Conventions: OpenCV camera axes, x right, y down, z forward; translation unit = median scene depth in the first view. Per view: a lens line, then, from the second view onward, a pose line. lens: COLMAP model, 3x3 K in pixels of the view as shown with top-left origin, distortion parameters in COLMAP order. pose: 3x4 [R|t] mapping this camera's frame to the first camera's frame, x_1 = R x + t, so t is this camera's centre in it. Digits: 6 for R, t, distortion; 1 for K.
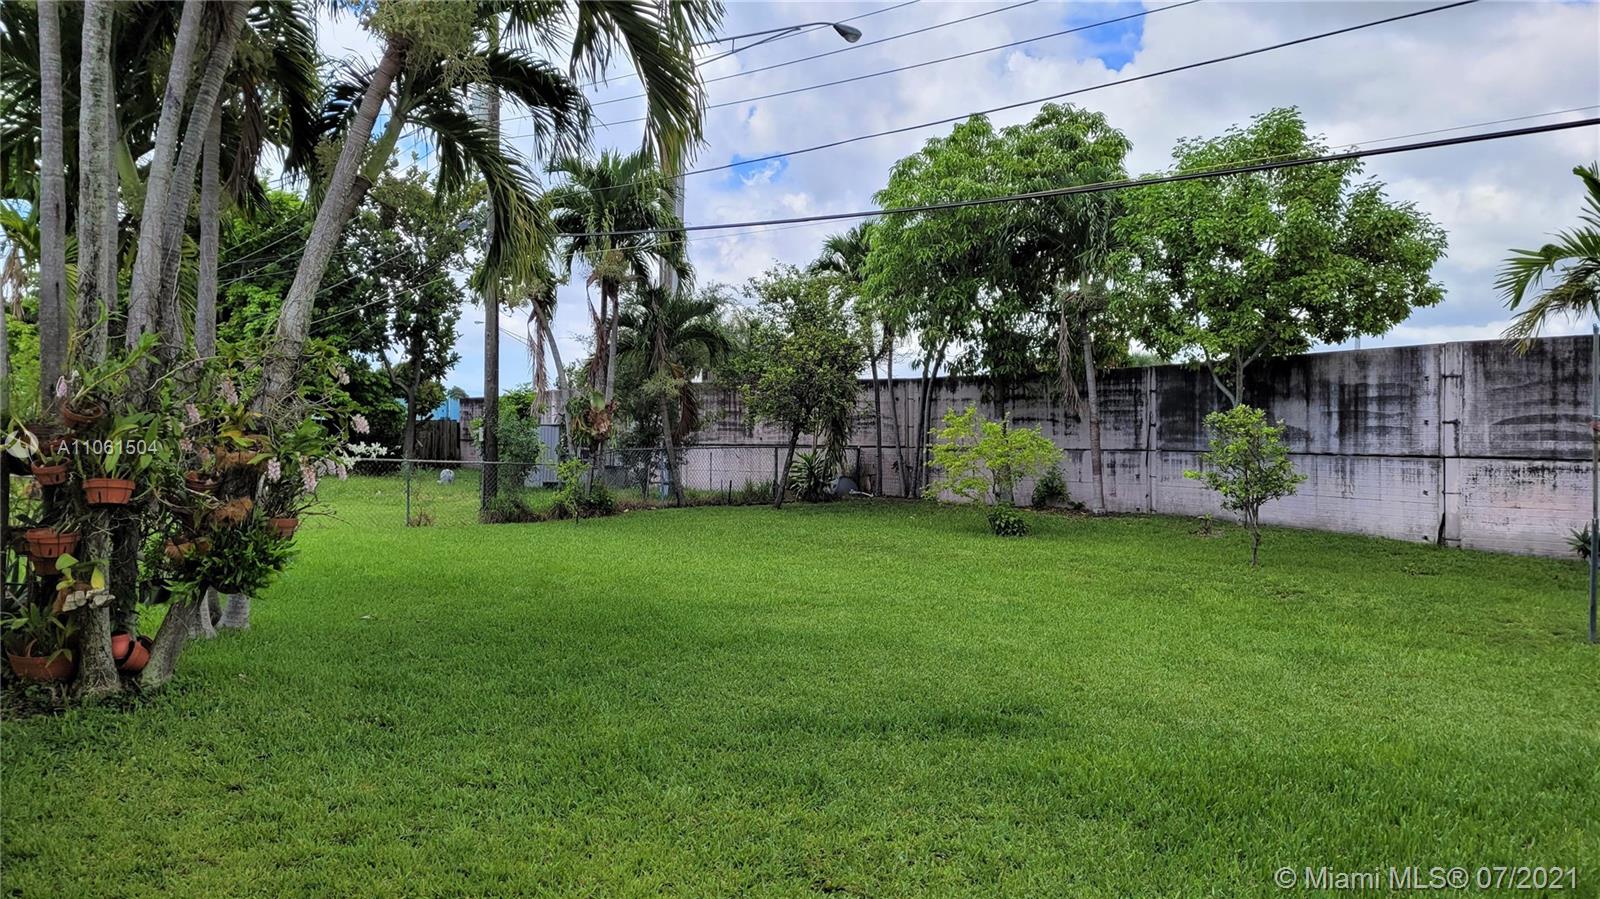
lens RADIAL K [[1208.1, 0, 789.5], [0, 1208.1, 444.7], [0, 0, 1]] dist [0.046877, -0.034053]
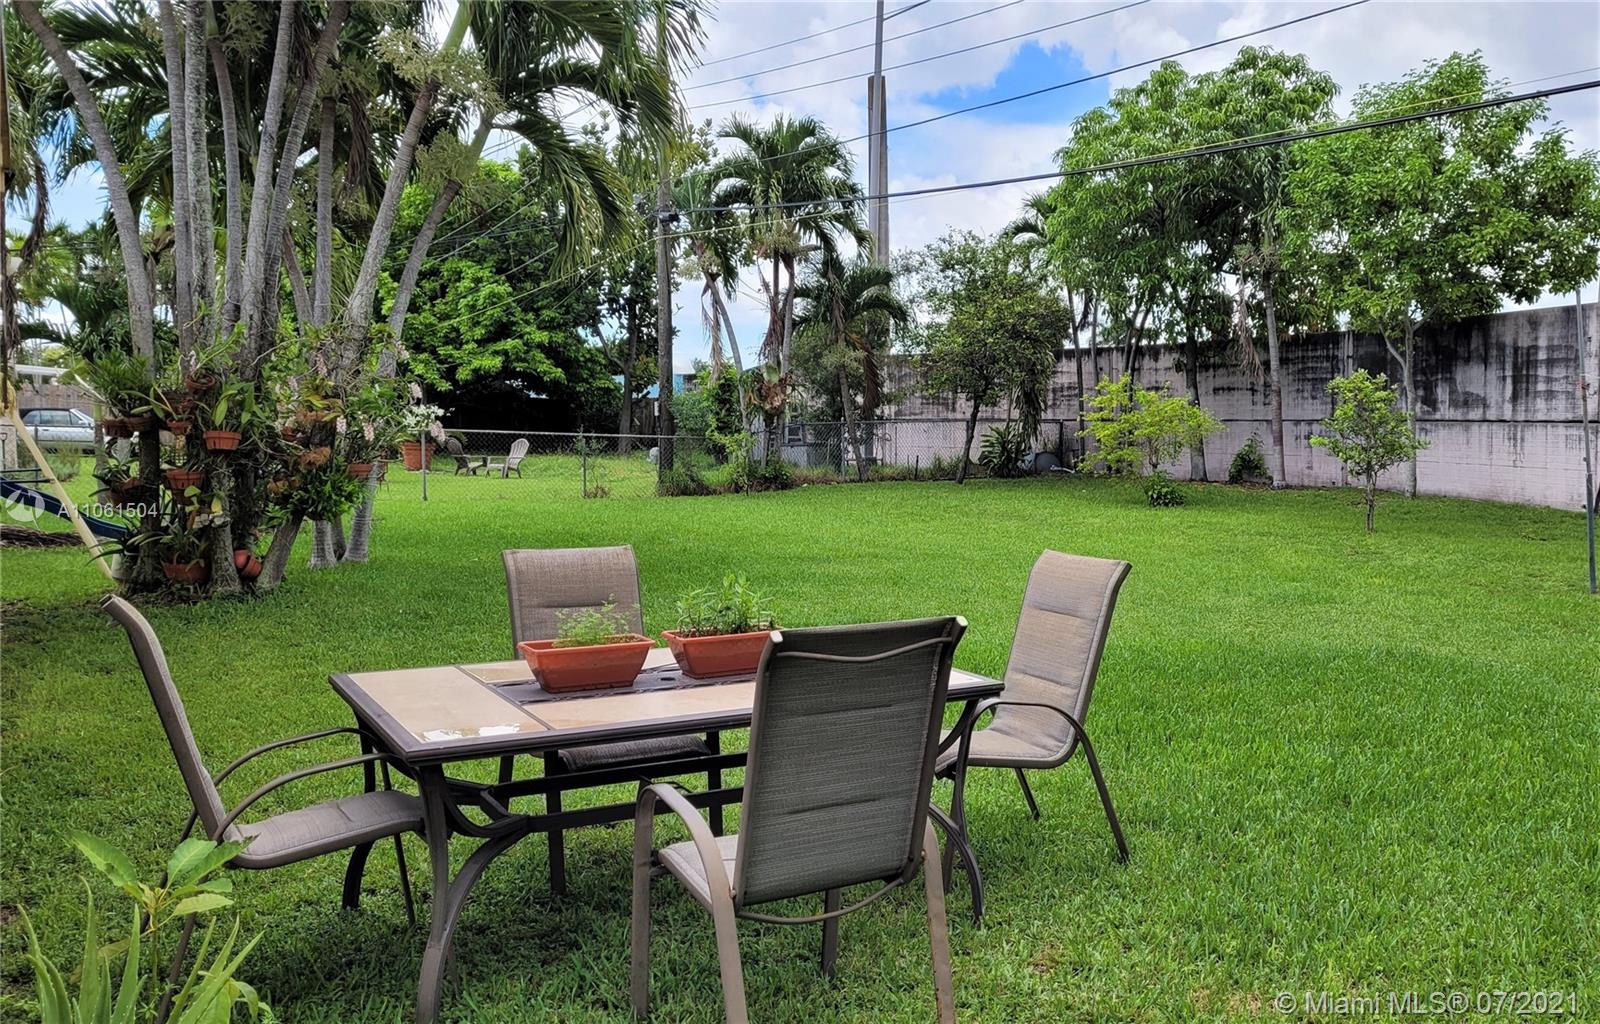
lens RADIAL K [[1390.0, 0, 920.3], [0, 1390.0, 519.8], [0, 0, 1]] dist [0.053475, -0.045269]
pose [[0.990845, 0.002841, -0.134972, 0.122983], [0.006207, 0.997763, 0.066569, 0.008001], [0.134859, -0.066797, 0.988611, -0.128230]]
